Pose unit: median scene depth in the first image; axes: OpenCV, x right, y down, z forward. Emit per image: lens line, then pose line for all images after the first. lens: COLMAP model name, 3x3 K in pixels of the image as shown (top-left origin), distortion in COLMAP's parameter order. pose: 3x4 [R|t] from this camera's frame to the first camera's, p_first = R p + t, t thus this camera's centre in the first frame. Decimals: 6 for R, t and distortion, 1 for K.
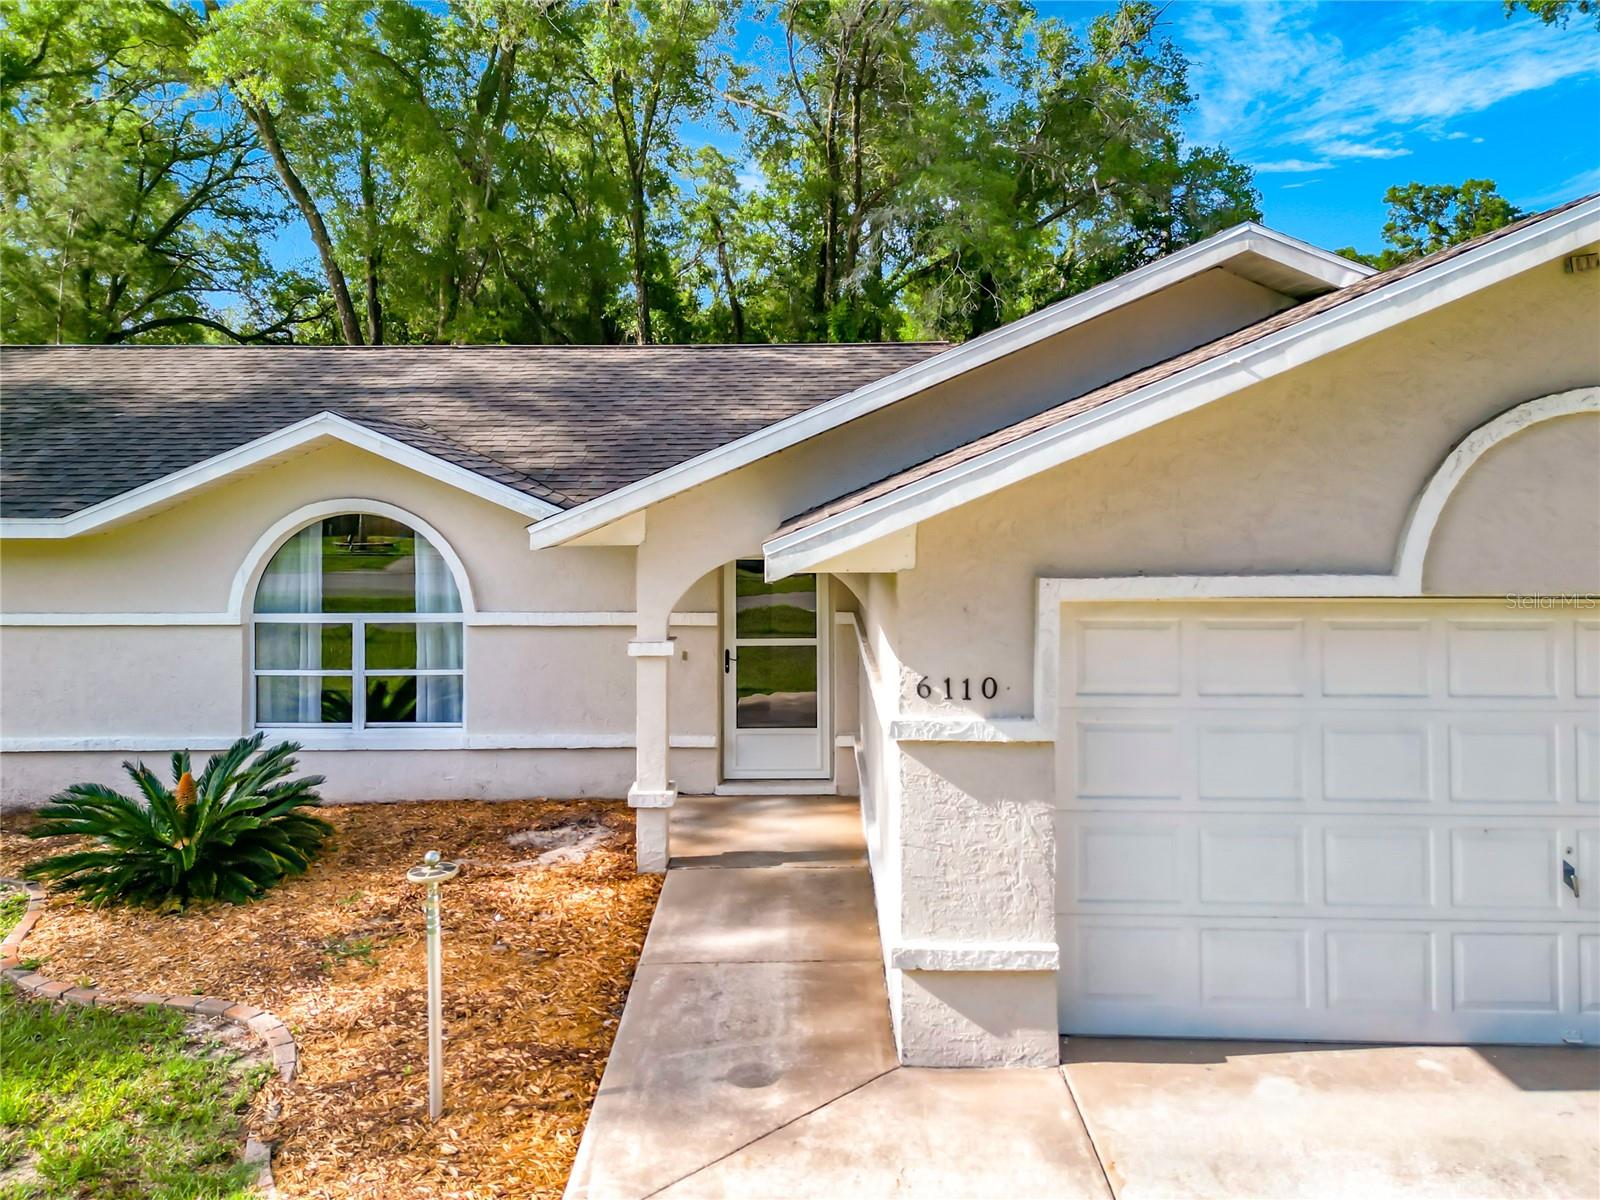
lens RADIAL K [[1171.4, 0, 773.4], [0, 1171.4, 479.1], [0, 0, 1]] dist [0.048921, -0.032166]
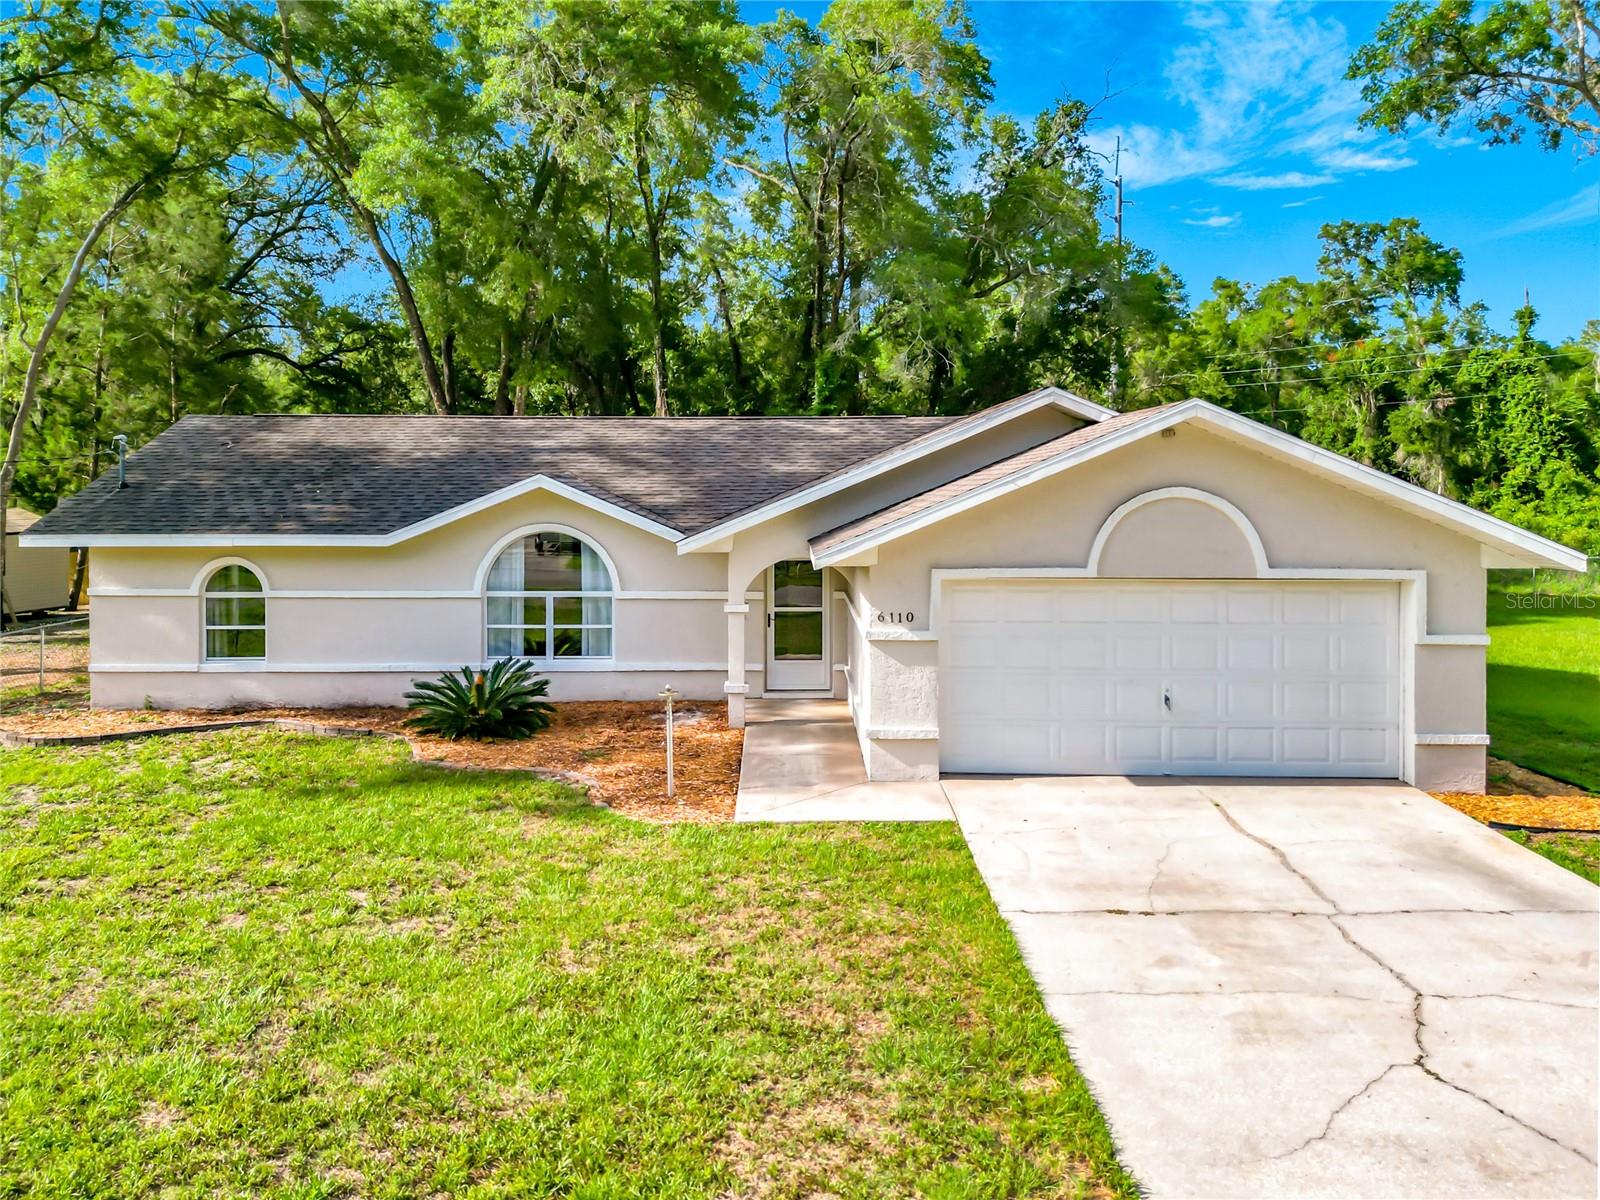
lens RADIAL K [[1171.4, 0, 752.0], [0, 1171.4, 509.0], [0, 0, 1]] dist [0.048921, -0.032166]
pose [[0.999986, 0.004356, 0.003048, -0.069044], [-0.004425, 0.999721, 0.023194, -0.043876], [-0.002946, -0.023207, 0.999726, -0.674080]]
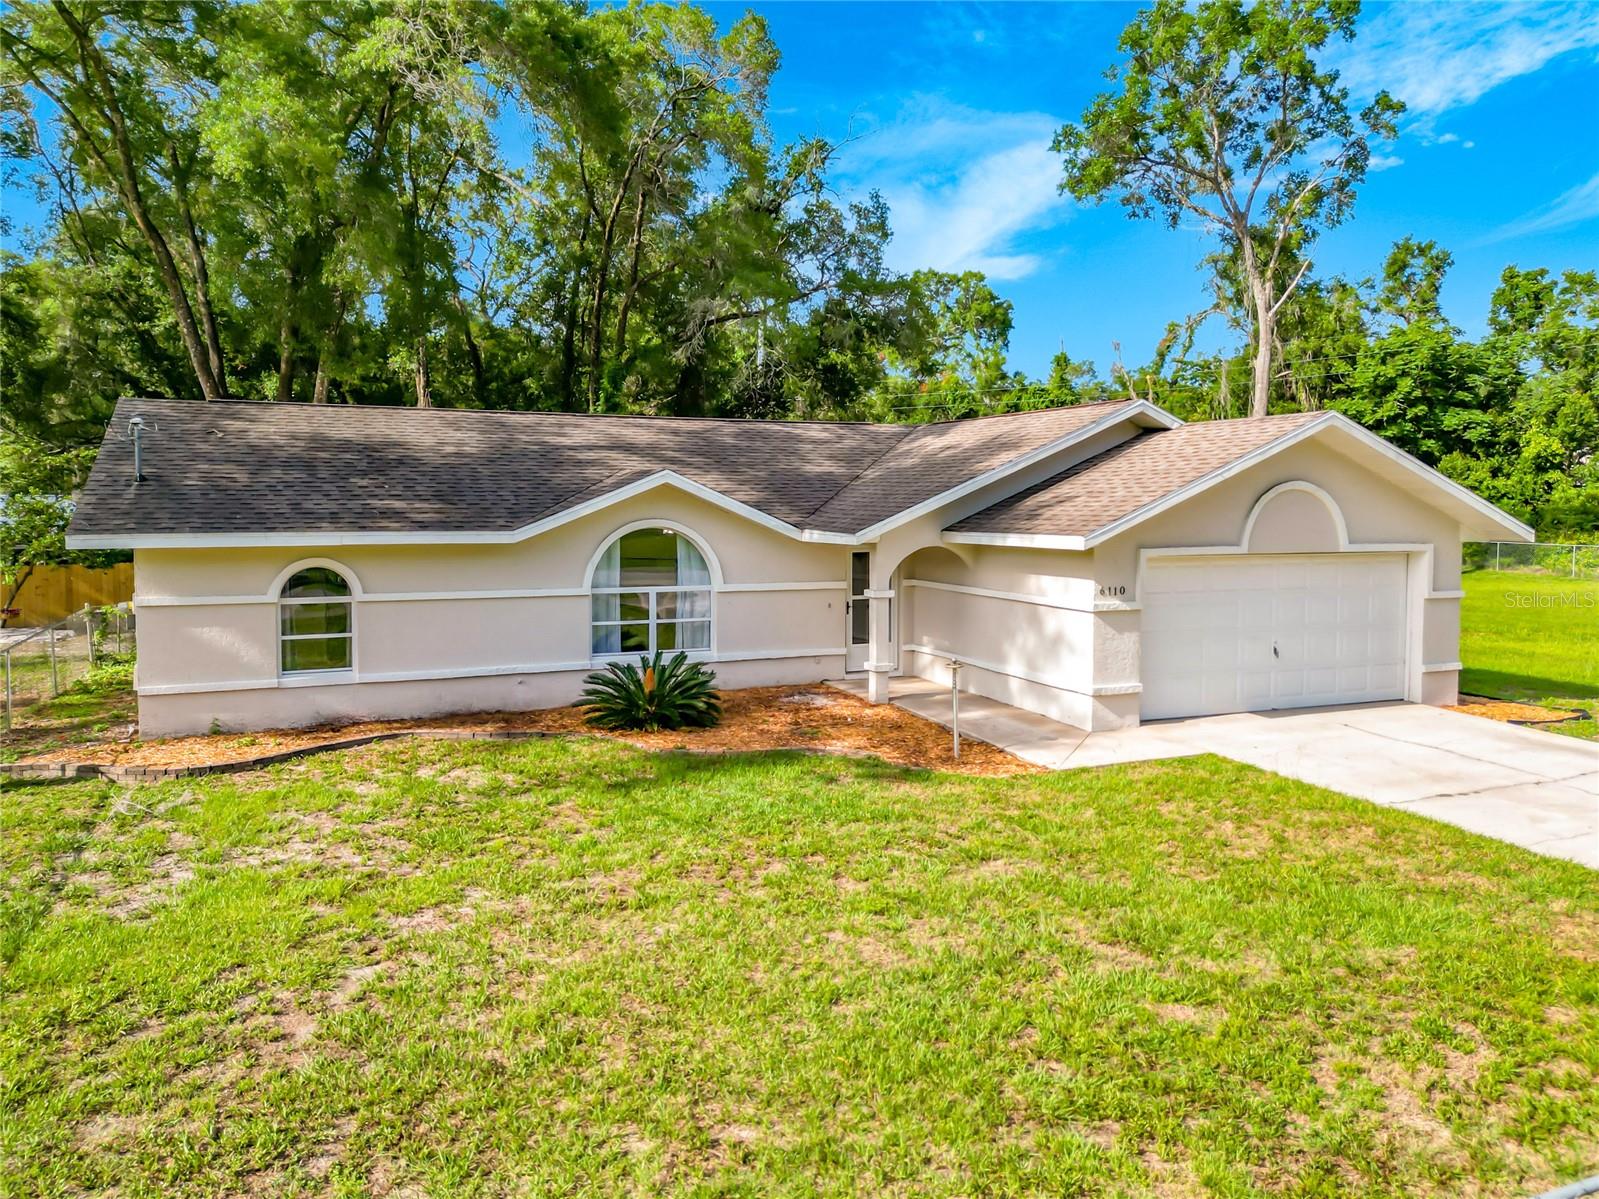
lens RADIAL K [[1170.6, 0, 773.4], [0, 1170.6, 572.5], [0, 0, 1]] dist [0.048921, -0.032166]
pose [[0.912900, -0.017397, 0.407811, -0.869970], [-0.007515, 0.998206, 0.059404, -0.007863], [-0.408113, -0.057294, 0.911132, -0.590677]]
